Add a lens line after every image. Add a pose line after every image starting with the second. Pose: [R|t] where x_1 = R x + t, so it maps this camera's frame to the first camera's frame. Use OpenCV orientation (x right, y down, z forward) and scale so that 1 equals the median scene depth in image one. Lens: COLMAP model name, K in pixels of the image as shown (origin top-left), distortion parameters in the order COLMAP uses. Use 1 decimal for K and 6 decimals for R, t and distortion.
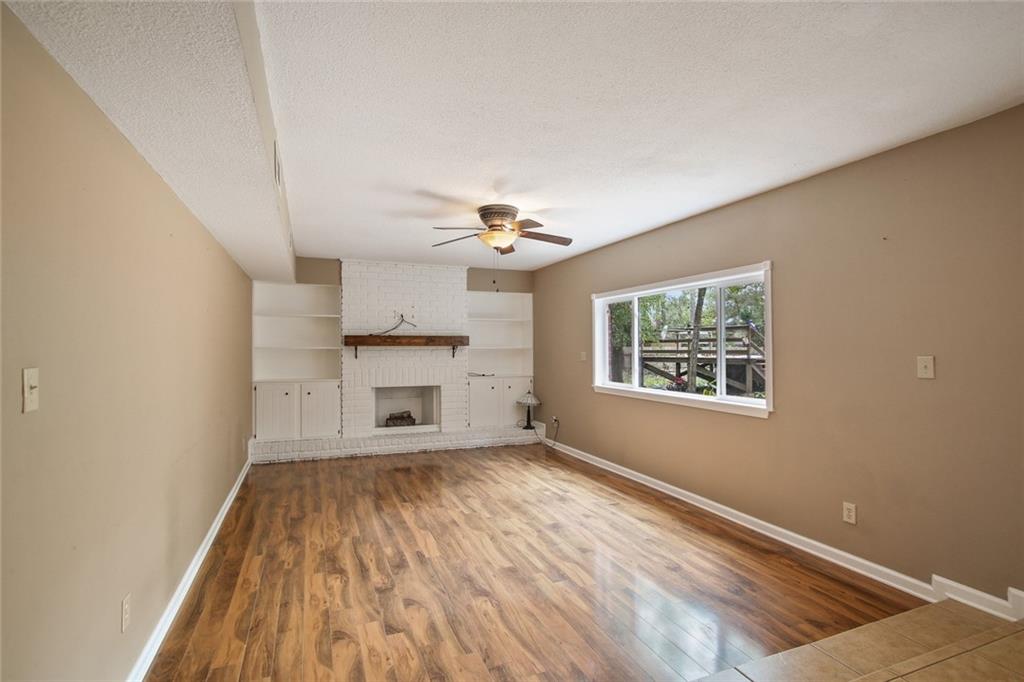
lens RADIAL K [[502.1, 0, 512.9], [0, 502.1, 347.0], [0, 0, 1]] dist [0.000677, 0.000828]
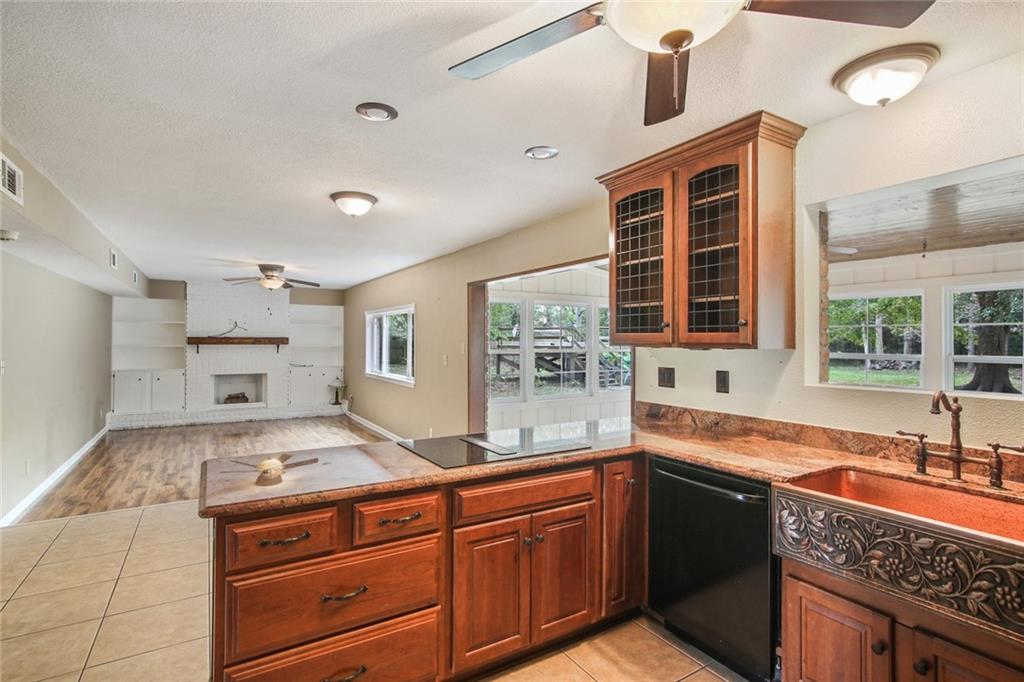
lens RADIAL K [[502.1, 0, 511.1], [0, 502.1, 335.9], [0, 0, 1]] dist [0.000677, 0.000828]
pose [[0.986024, 0.008143, 0.166403, 0.295717], [-0.006867, 0.999942, -0.008244, -0.019640], [-0.166461, 0.006986, 0.986023, -0.482077]]
